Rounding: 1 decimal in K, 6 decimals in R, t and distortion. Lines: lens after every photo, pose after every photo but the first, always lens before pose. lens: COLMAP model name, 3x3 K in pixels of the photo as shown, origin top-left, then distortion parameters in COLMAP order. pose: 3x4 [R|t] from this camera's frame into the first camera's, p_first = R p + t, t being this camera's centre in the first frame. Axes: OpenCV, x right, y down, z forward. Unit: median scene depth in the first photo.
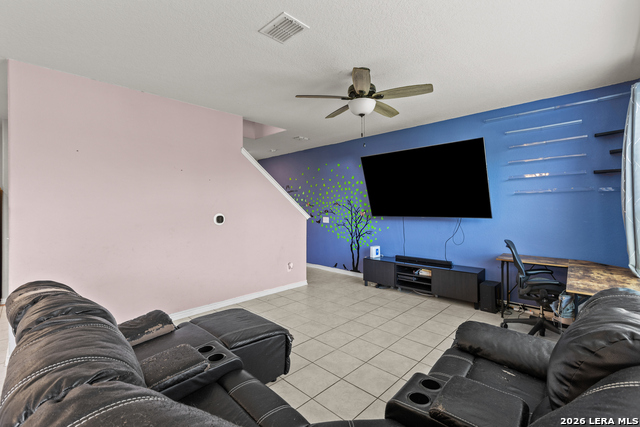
lens RADIAL K [[285.7, 0, 316.1], [0, 285.7, 208.2], [0, 0, 1]] dist [-0.000523, 0.000165]
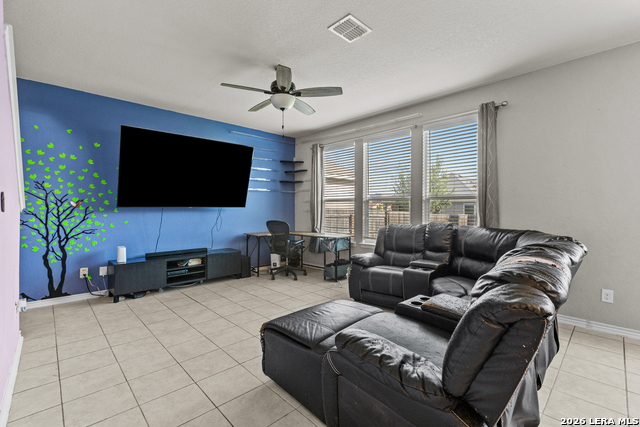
lens RADIAL K [[285.7, 0, 315.7], [0, 285.7, 209.5], [0, 0, 1]] dist [-0.000523, 0.000165]
pose [[0.035522, 0.005441, 0.999354, -0.498478], [0.001916, 0.999983, -0.005513, 0.037159], [-0.999367, 0.002111, 0.035511, 0.434364]]
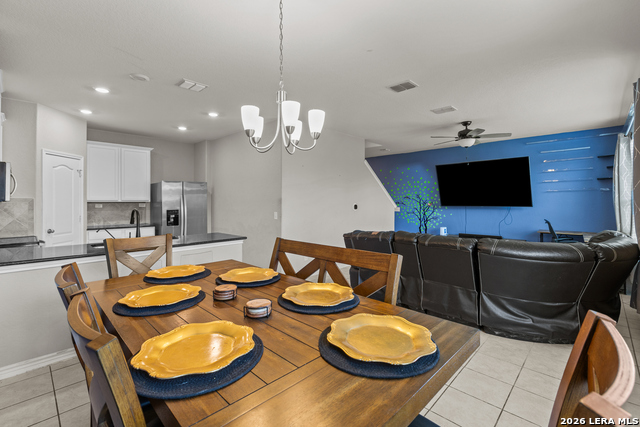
lens RADIAL K [[285.7, 0, 318.1], [0, 285.7, 201.6], [0, 0, 1]] dist [-0.000523, 0.000165]
pose [[0.999957, 0.004178, 0.008248, -0.404986], [-0.004166, 0.999990, -0.001553, 0.009485], [-0.008255, 0.001518, 0.999965, -0.395440]]
